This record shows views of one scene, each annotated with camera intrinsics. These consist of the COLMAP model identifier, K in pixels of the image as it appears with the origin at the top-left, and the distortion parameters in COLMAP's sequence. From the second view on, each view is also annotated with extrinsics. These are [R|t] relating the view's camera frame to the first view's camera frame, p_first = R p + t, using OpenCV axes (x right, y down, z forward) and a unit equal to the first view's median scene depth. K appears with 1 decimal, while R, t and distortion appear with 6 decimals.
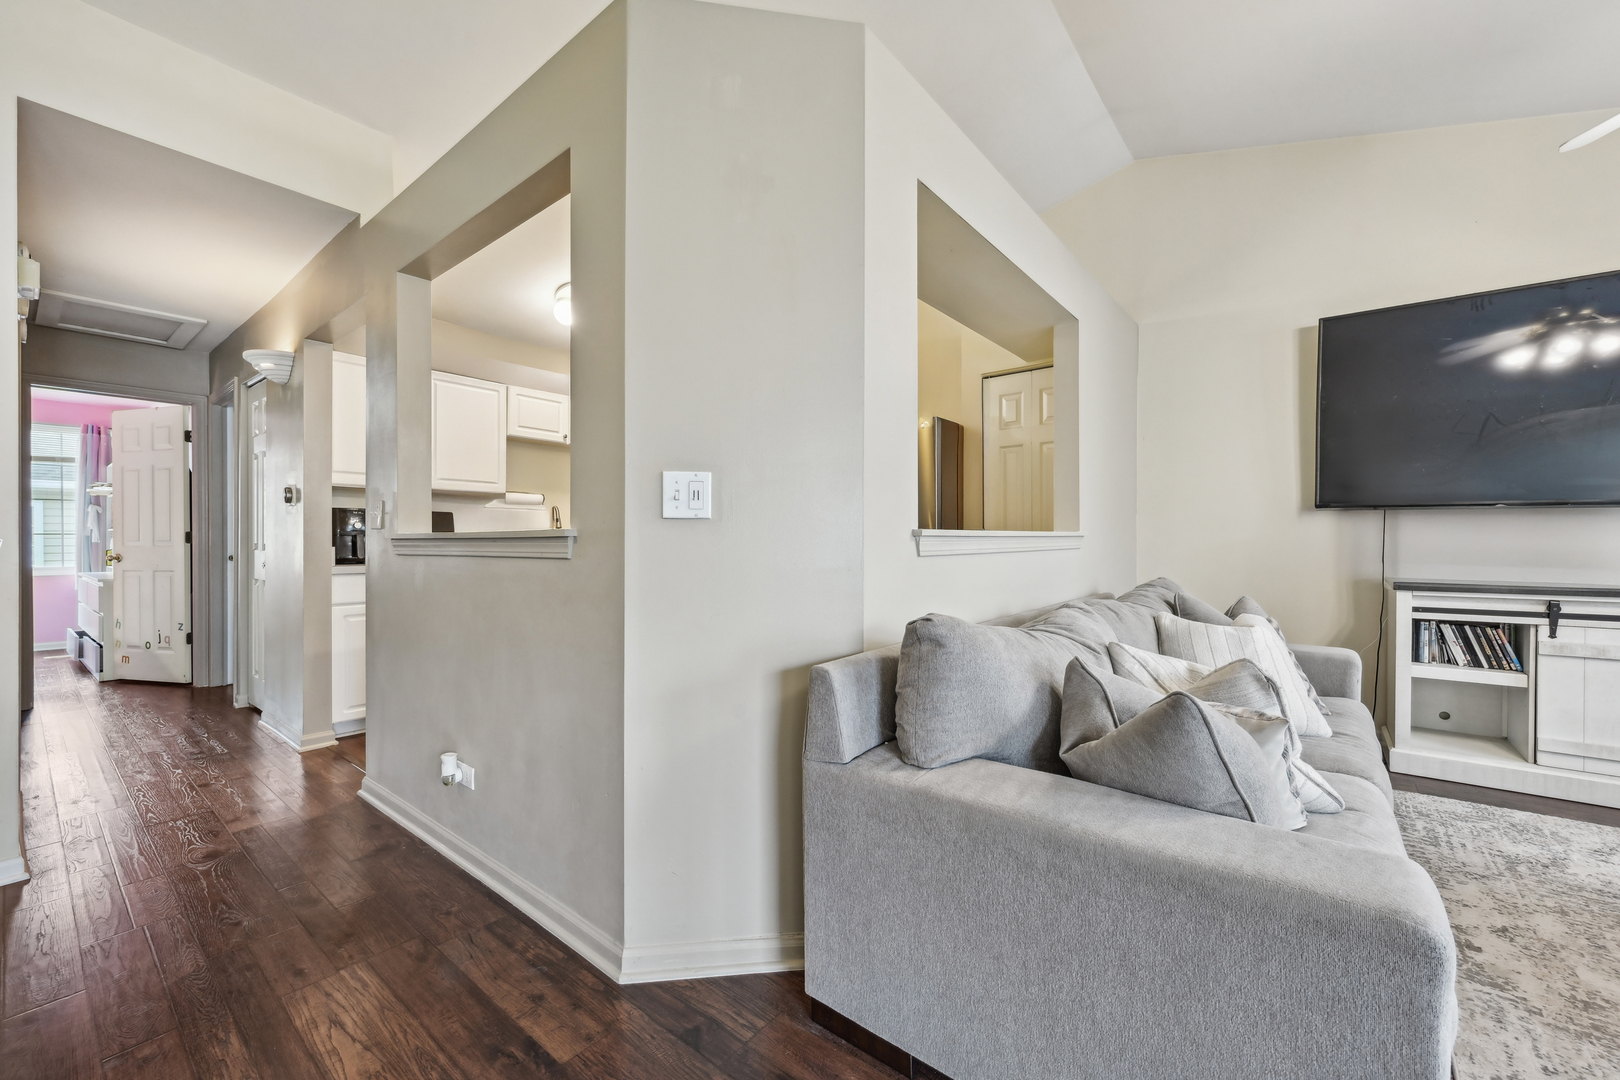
lens RADIAL K [[640.5, 0, 809.9], [0, 640.5, 533.3], [0, 0, 1]] dist [0.010058, 0.000334]
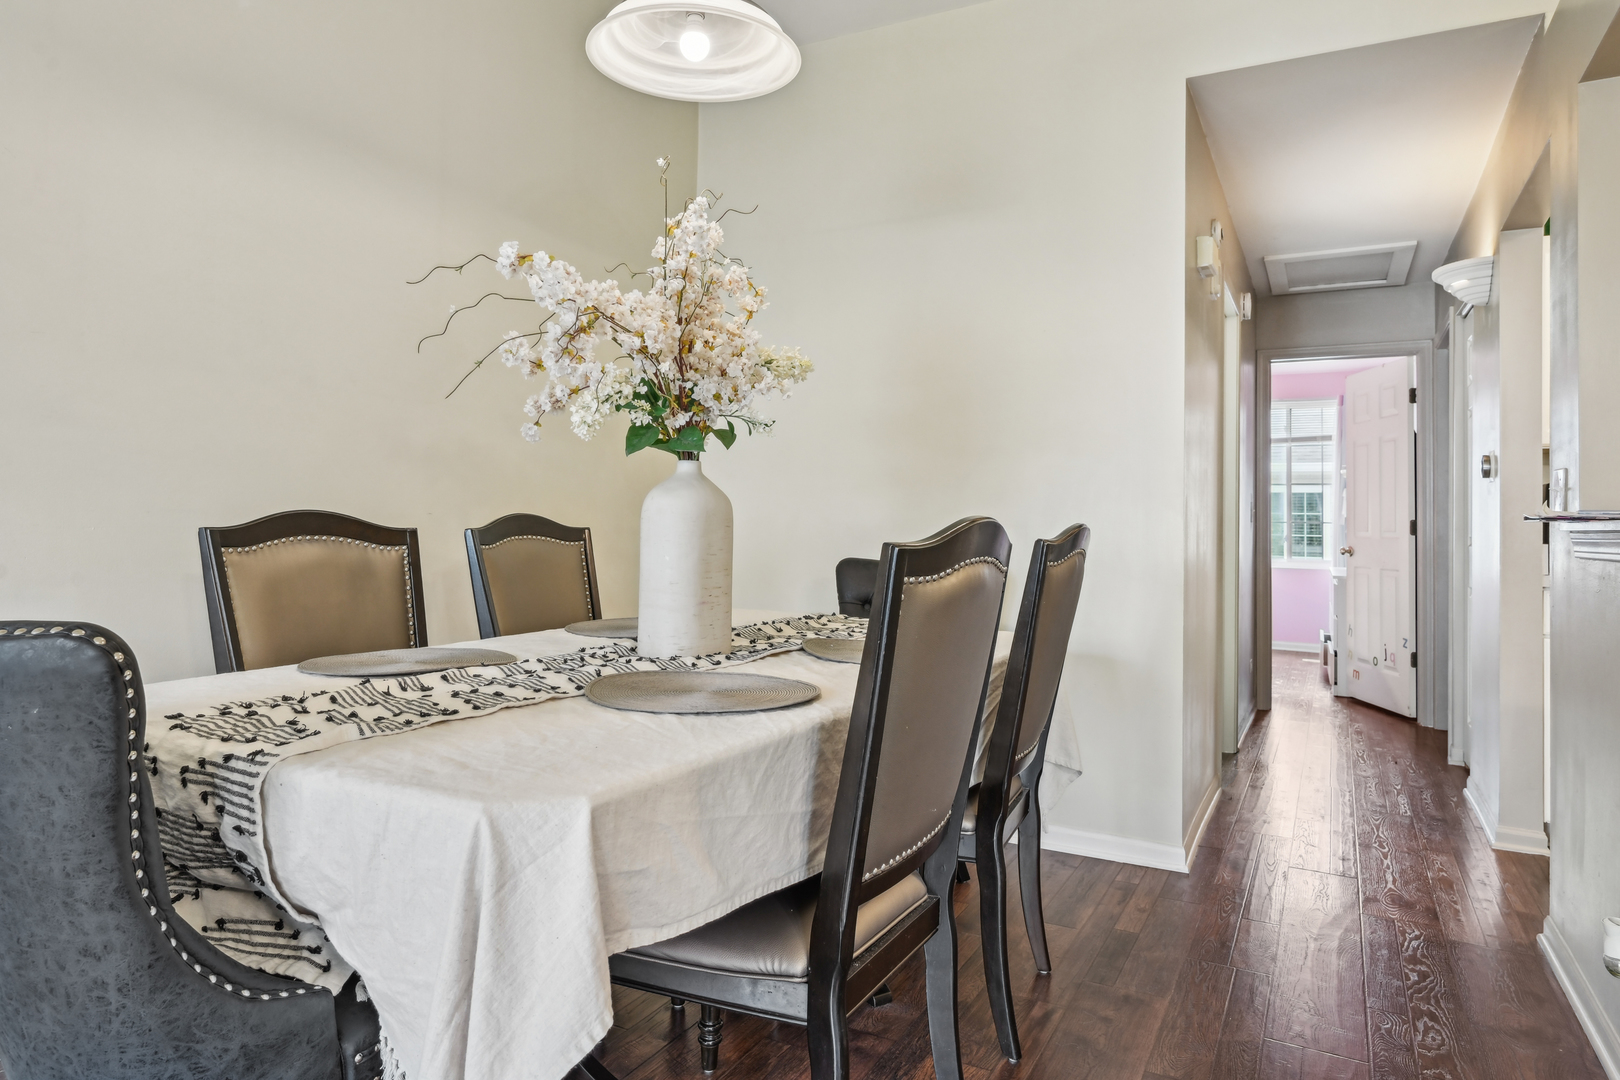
lens RADIAL K [[1004.9, 0, 804.1], [0, 1004.9, 524.5], [0, 0, 1]] dist [0.016586, -0.006555]
pose [[0.183290, 0.006754, -0.983036, 0.087097], [-0.006898, 0.999961, 0.005584, 0.000930], [0.983035, 0.005758, 0.183329, 0.075294]]
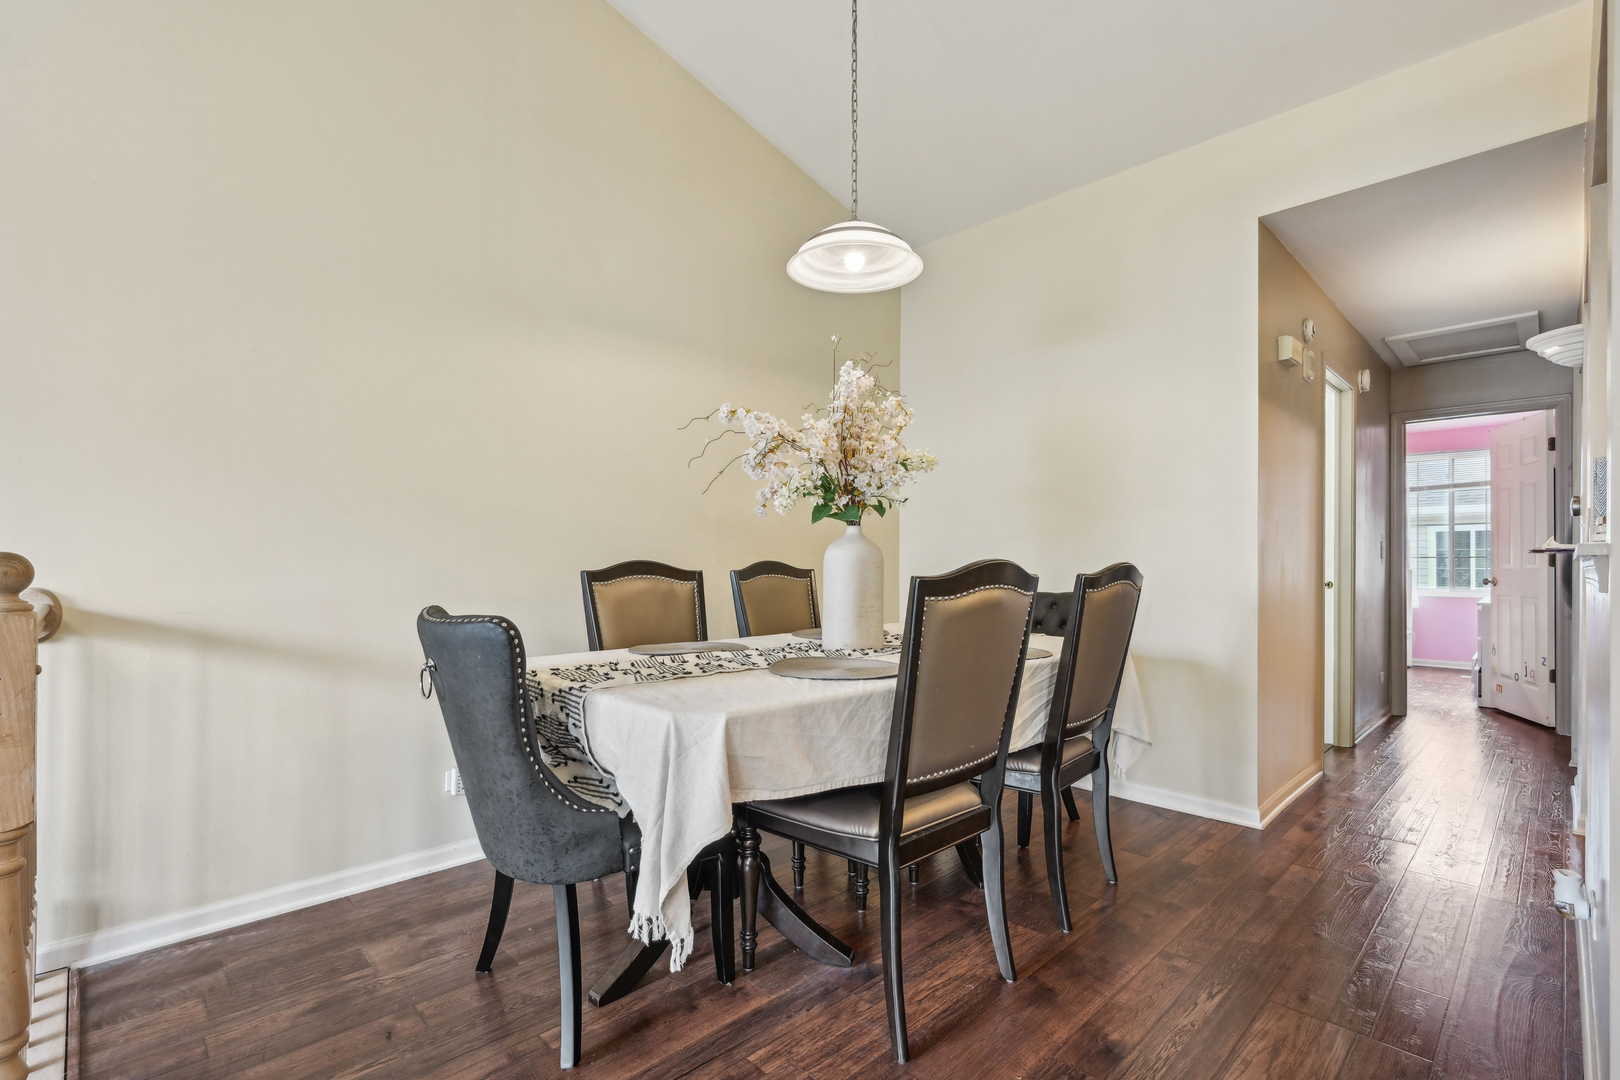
lens RADIAL K [[741.2, 0, 807.4], [0, 741.2, 553.5], [0, 0, 1]] dist [-0.001062, -0.000001]
pose [[-0.123655, -0.011190, -0.992262, 0.156599], [0.008310, 0.999890, -0.012312, 0.001152], [0.992290, -0.009769, -0.123548, 0.139080]]
